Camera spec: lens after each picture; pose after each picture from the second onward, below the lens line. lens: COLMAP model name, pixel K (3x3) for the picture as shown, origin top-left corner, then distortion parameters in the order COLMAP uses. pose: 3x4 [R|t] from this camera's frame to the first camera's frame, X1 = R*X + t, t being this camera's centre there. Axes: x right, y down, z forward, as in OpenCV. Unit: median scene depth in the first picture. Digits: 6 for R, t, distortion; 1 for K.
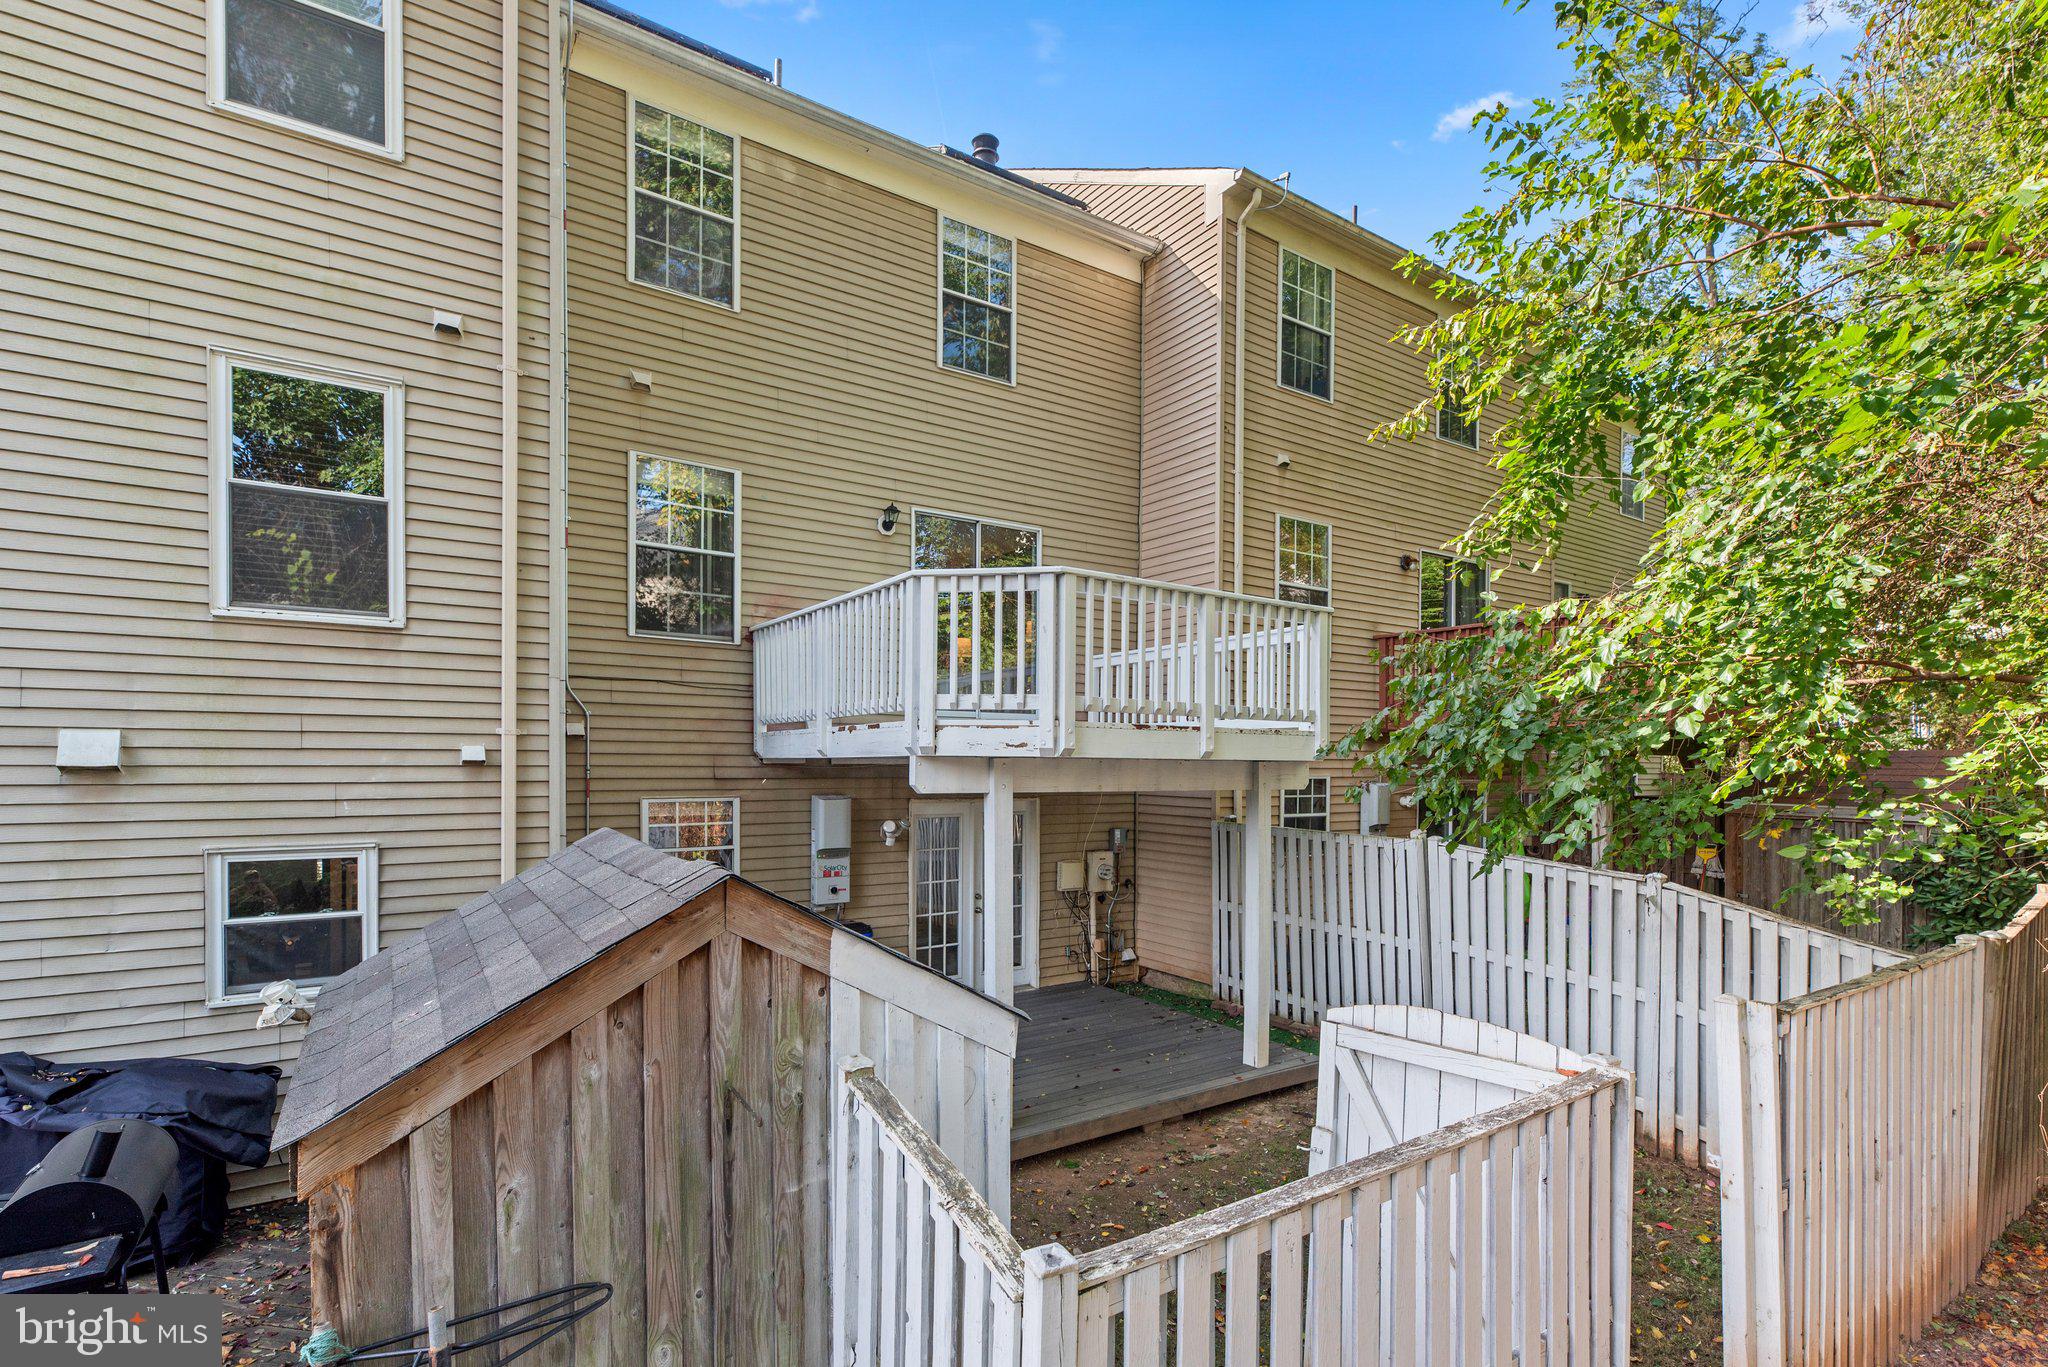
lens RADIAL K [[947.1, 0, 1036.0], [0, 947.1, 779.0], [0, 0, 1]] dist [0.003213, 0.001109]
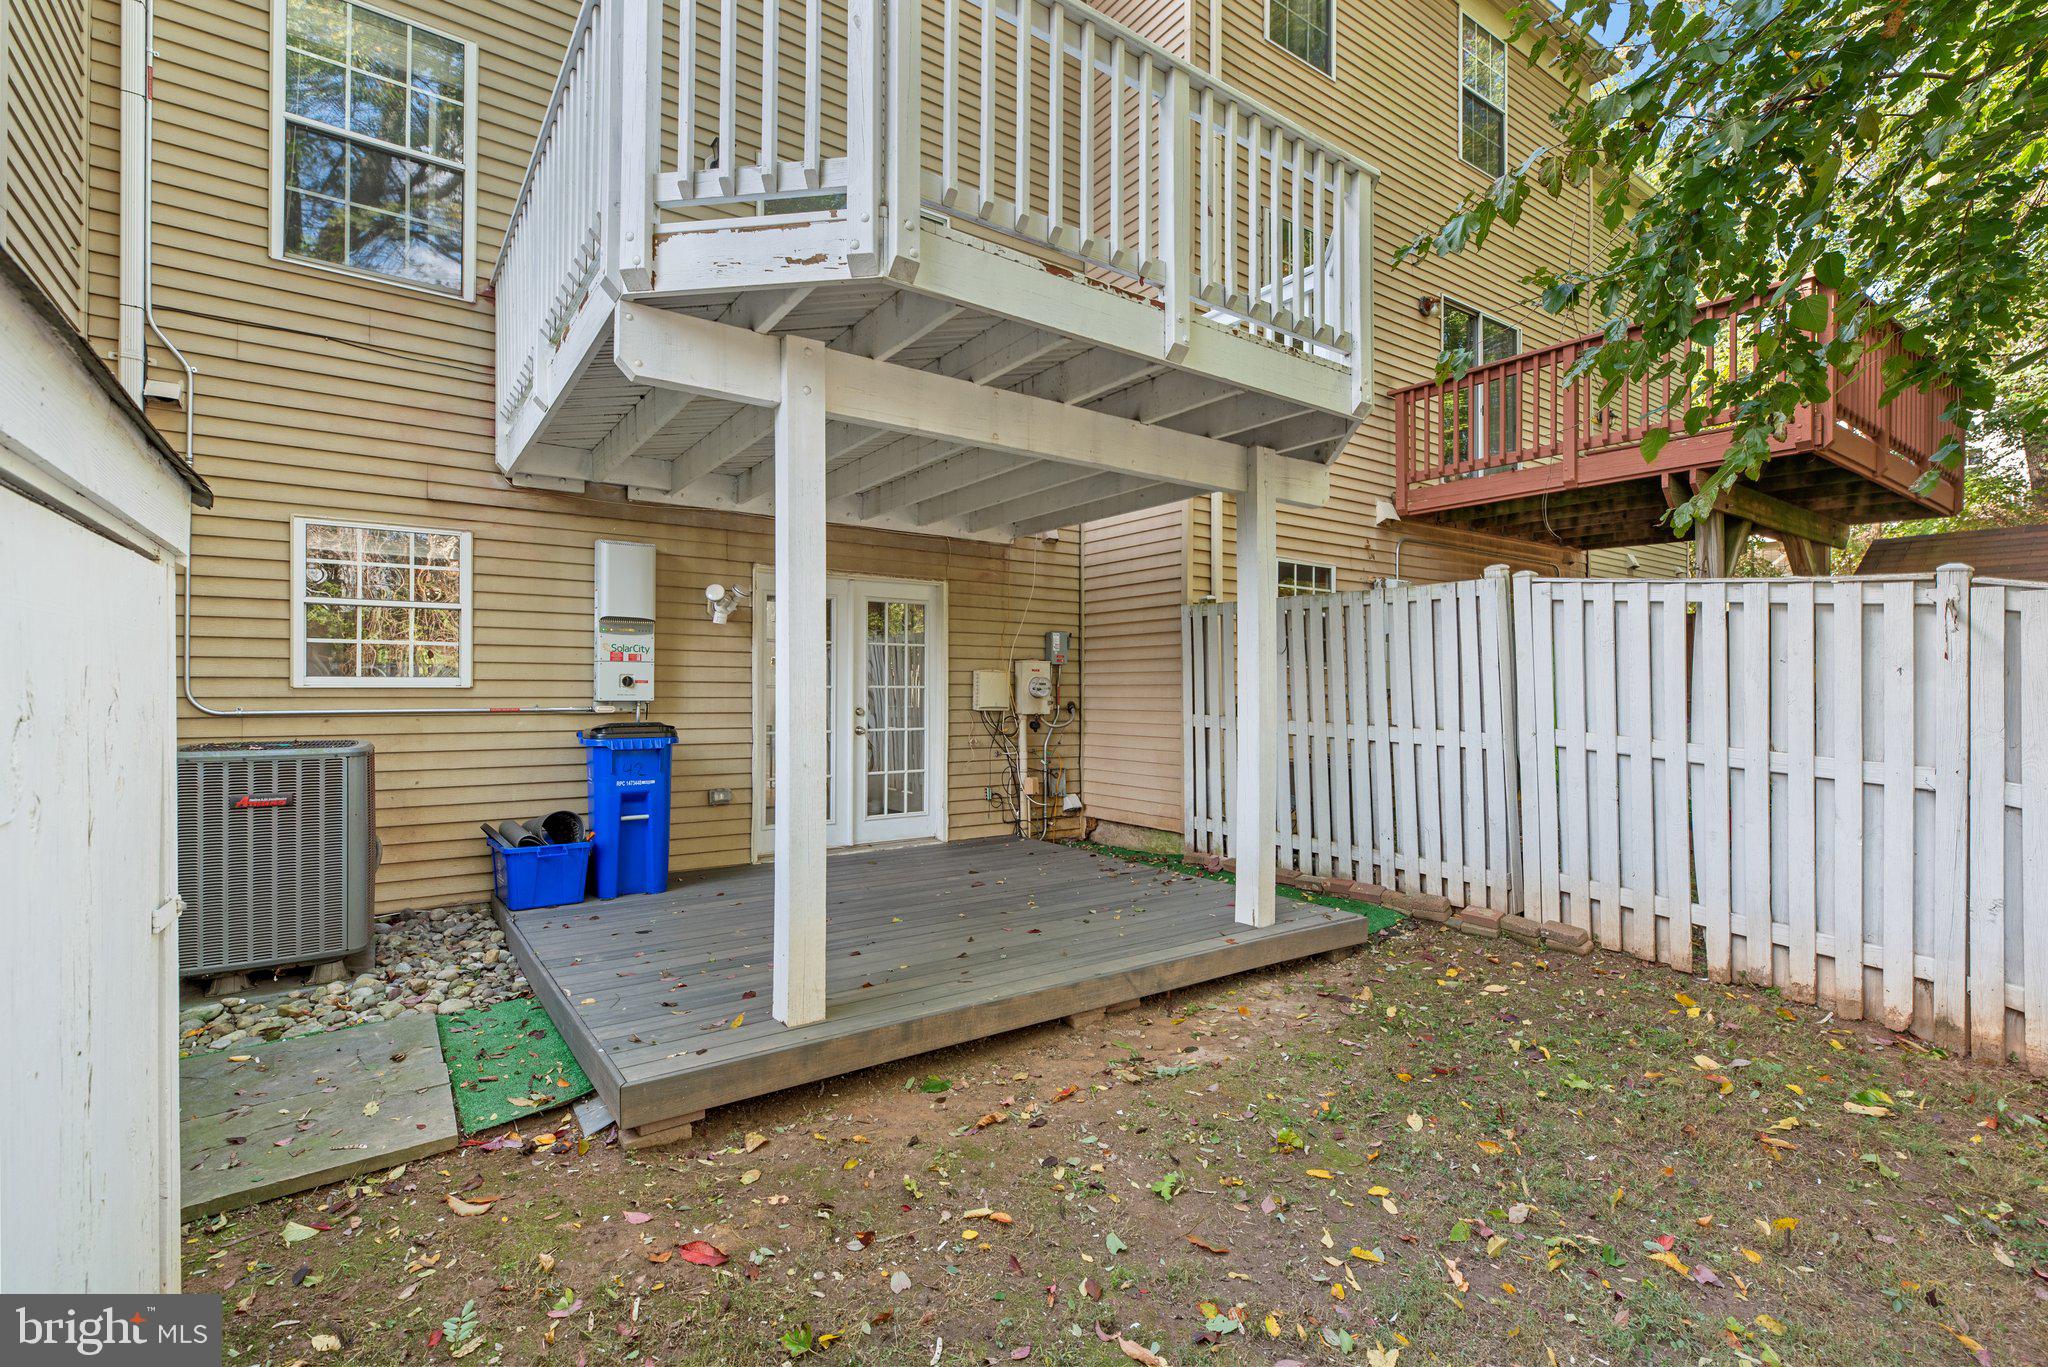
lens RADIAL K [[947.1, 0, 1024.0], [0, 947.1, 678.9], [0, 0, 1]] dist [0.003213, 0.001109]
pose [[0.999739, -0.003439, 0.022587, 0.056736], [0.003817, 0.999853, -0.016715, 0.133462], [-0.022526, 0.016797, 0.999605, 0.329419]]
